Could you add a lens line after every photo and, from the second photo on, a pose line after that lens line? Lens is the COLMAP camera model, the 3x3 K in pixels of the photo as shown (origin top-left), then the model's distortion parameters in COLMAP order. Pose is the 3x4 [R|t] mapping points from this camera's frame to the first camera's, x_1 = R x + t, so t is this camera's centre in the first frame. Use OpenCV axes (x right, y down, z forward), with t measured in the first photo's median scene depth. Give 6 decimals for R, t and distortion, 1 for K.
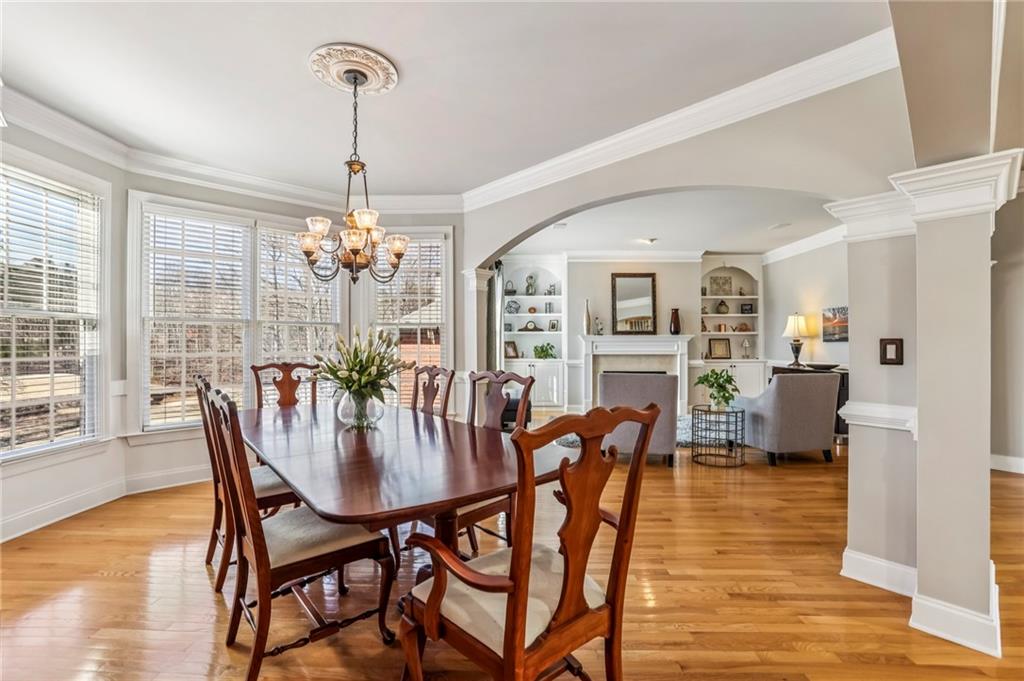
lens RADIAL K [[457.9, 0, 513.1], [0, 457.9, 341.6], [0, 0, 1]] dist [-0.026170, 0.002927]
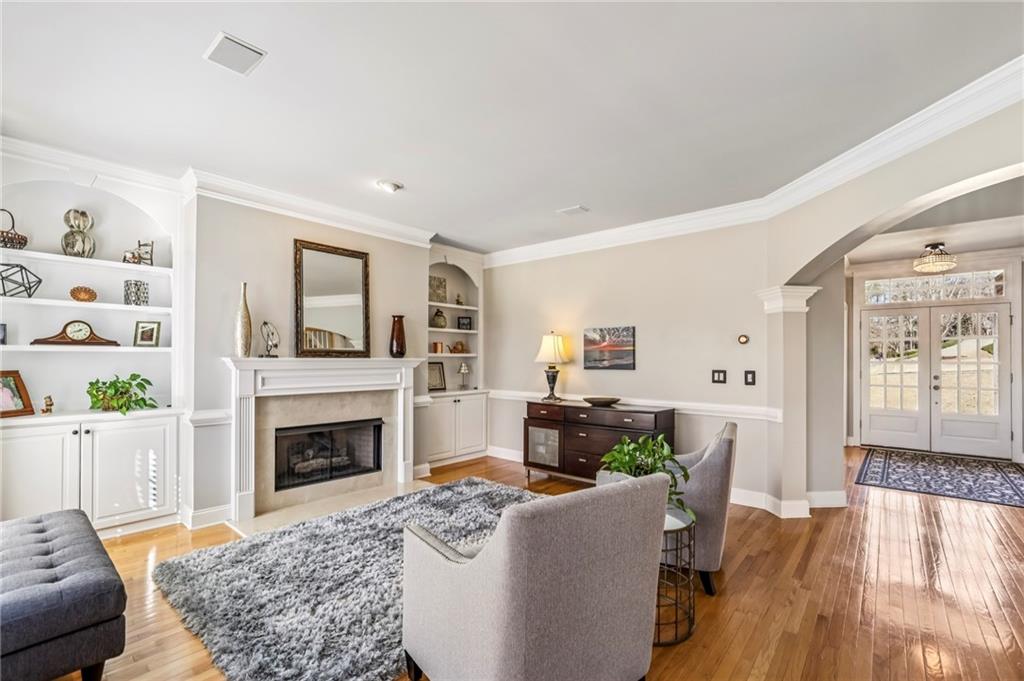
lens RADIAL K [[457.9, 0, 513.6], [0, 457.9, 357.5], [0, 0, 1]] dist [-0.026170, 0.002927]
pose [[0.622736, 0.004691, 0.782418, -0.033514], [-0.006748, 0.999977, -0.000624, -0.015353], [-0.782403, -0.004891, 0.622754, 0.481397]]
